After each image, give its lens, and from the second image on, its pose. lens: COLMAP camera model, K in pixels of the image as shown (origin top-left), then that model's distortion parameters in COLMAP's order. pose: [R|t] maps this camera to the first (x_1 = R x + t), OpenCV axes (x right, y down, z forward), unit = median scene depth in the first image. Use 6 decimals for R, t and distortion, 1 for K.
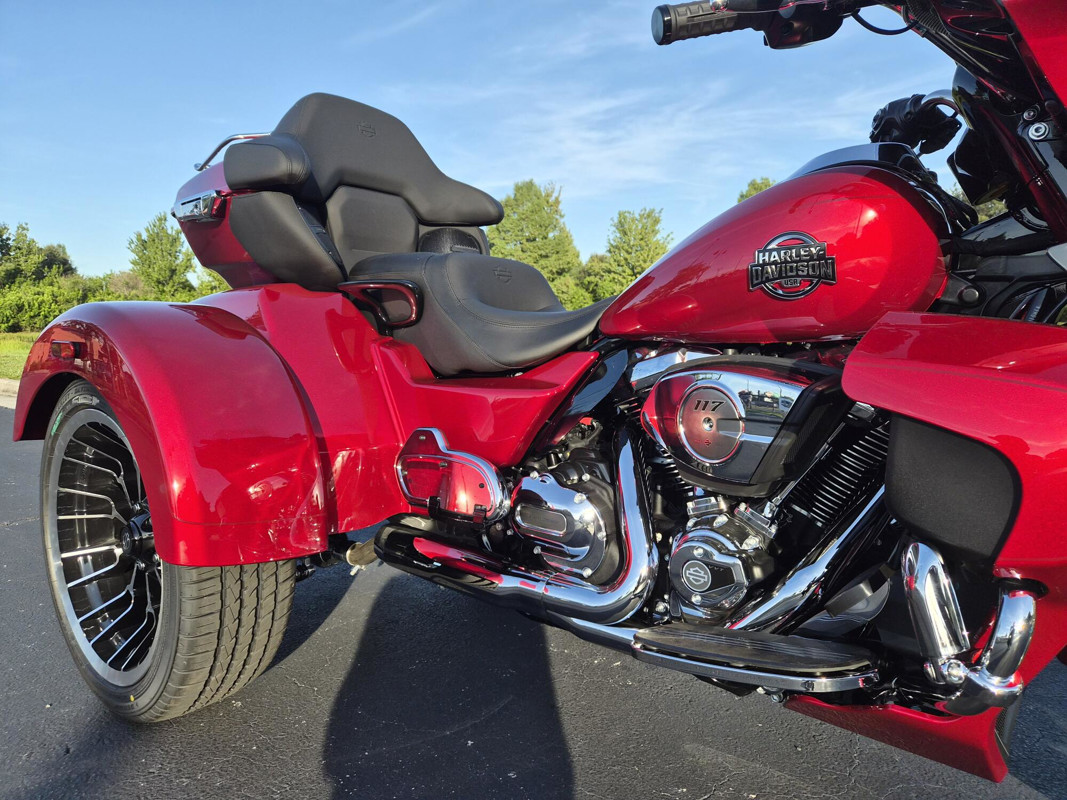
lens RADIAL K [[717.0, 0, 535.2], [0, 717.0, 406.0], [0, 0, 1]] dist [0.052901, -0.042876]
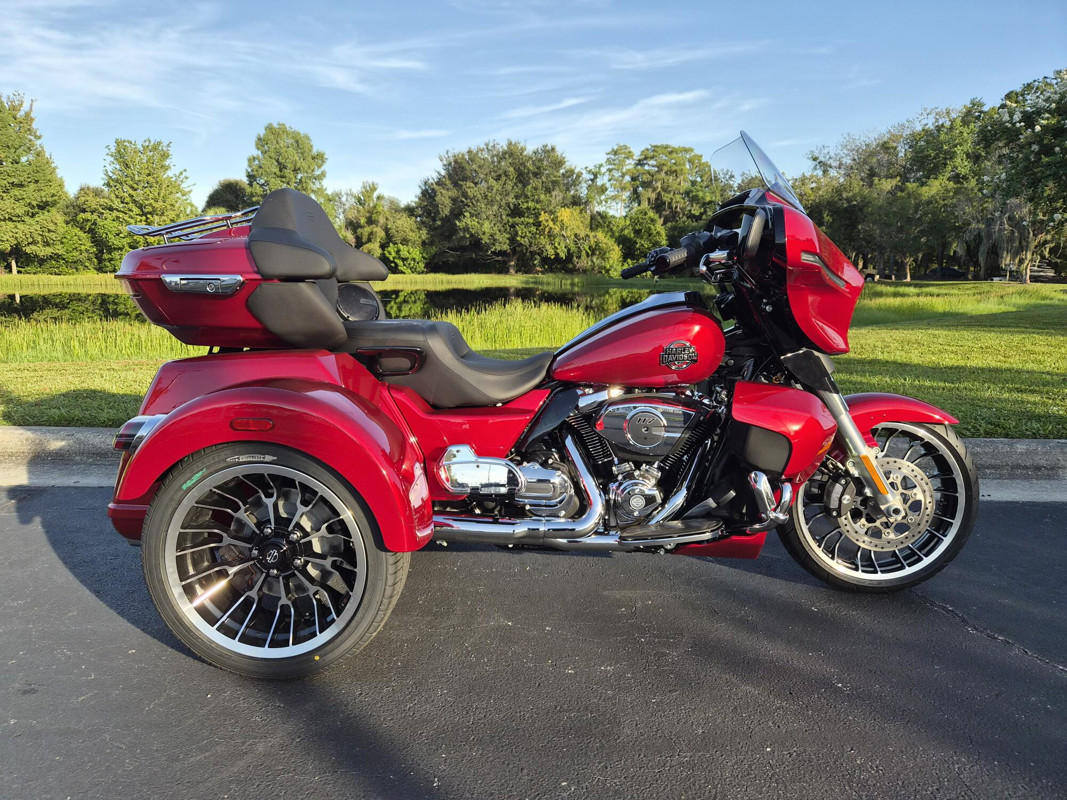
lens RADIAL K [[717.0, 0, 518.1], [0, 717.0, 395.3], [0, 0, 1]] dist [0.052901, -0.042876]
pose [[0.814819, -0.090778, 0.572564, -0.803300], [0.055995, 0.995370, 0.078125, -0.165710], [-0.577005, -0.031597, 0.816129, -0.316058]]
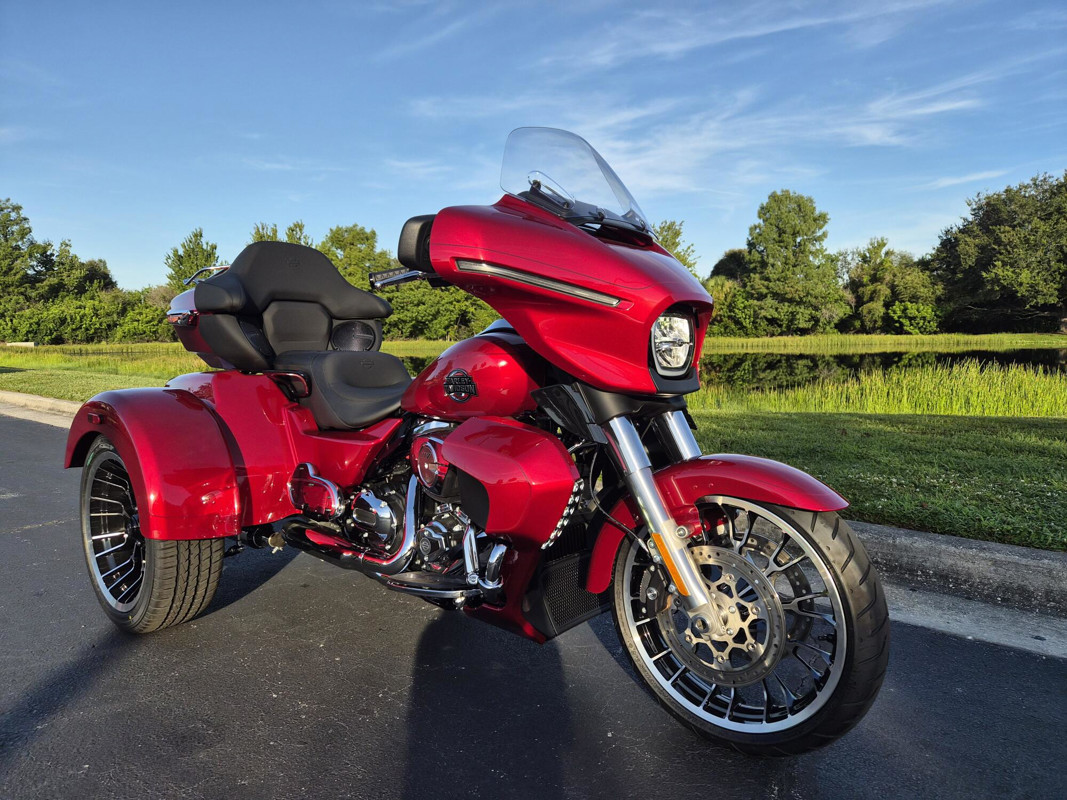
lens RADIAL K [[717.0, 0, 534.6], [0, 717.0, 407.1], [0, 0, 1]] dist [0.052901, -0.042876]
pose [[0.999223, 0.001285, -0.039403, 0.387010], [-0.001724, 0.999937, -0.011125, -0.069773], [0.039387, 0.011185, 0.999161, -0.569560]]
